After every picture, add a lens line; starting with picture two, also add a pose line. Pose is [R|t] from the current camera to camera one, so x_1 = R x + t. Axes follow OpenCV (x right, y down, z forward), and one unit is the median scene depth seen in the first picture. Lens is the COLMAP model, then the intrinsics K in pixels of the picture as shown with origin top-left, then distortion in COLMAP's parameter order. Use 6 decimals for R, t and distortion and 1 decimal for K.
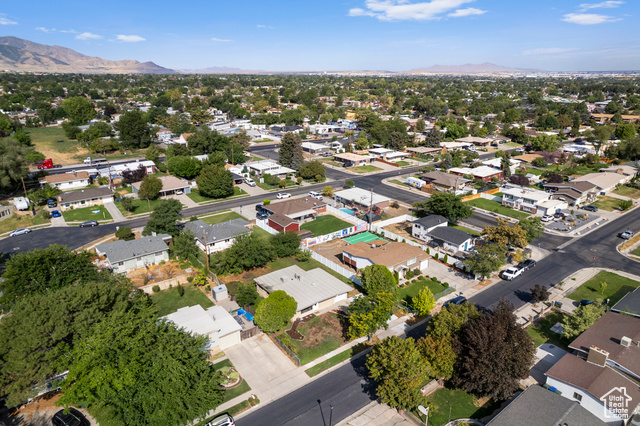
lens RADIAL K [[409.6, 0, 321.5], [0, 409.6, 215.9], [0, 0, 1]] dist [-0.075303, 0.067680]
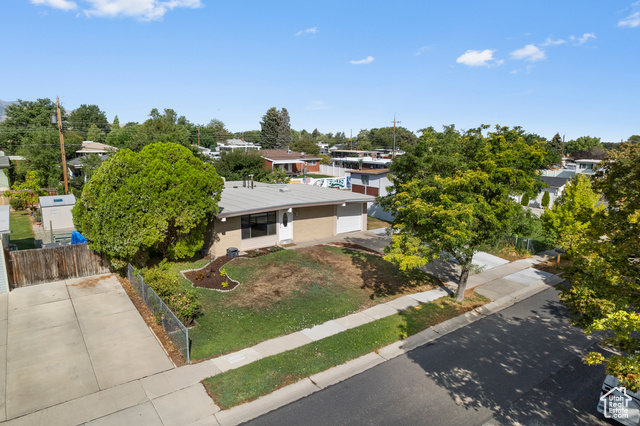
lens RADIAL K [[409.6, 0, 321.5], [0, 409.6, 215.9], [0, 0, 1]] dist [-0.075303, 0.067680]
pose [[0.999880, 0.012565, 0.009100, 0.010977], [-0.011011, 0.987958, -0.154331, 0.192393], [-0.010930, 0.154212, 0.987977, 0.454911]]
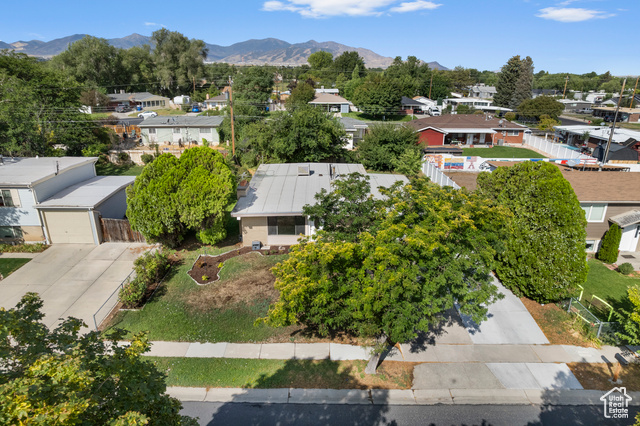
lens RADIAL K [[409.6, 0, 321.5], [0, 409.6, 215.9], [0, 0, 1]] dist [-0.075303, 0.067680]
pose [[0.802740, 0.209514, -0.558312, 0.142511], [-0.212143, 0.975334, 0.060988, 0.132414], [0.557318, 0.069485, 0.827386, 0.495523]]
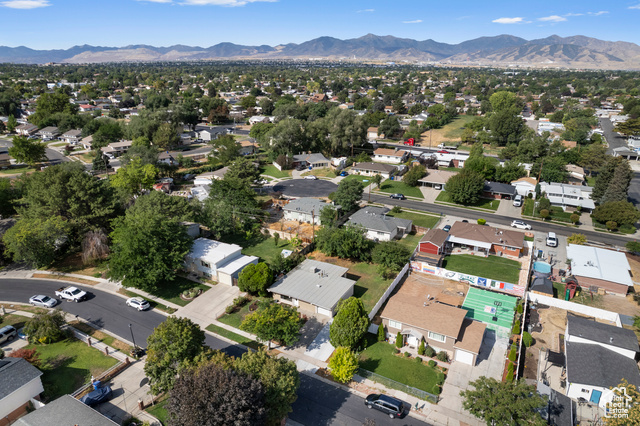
lens RADIAL K [[409.6, 0, 321.5], [0, 409.6, 215.9], [0, 0, 1]] dist [-0.075303, 0.067680]
pose [[0.407553, 0.317980, -0.856031, 0.580813], [-0.312152, 0.929459, 0.196641, -0.138348], [0.858174, 0.187069, 0.478062, 0.383440]]
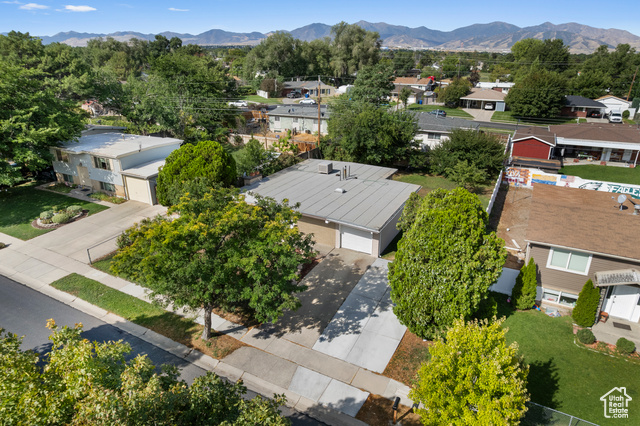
lens RADIAL K [[409.6, 0, 321.5], [0, 409.6, 215.9], [0, 0, 1]] dist [-0.075303, 0.067680]
pose [[0.424622, 0.337114, -0.840268, 0.257464], [-0.310800, 0.925970, 0.214437, 0.080209], [0.850352, 0.170100, 0.497962, 0.586349]]
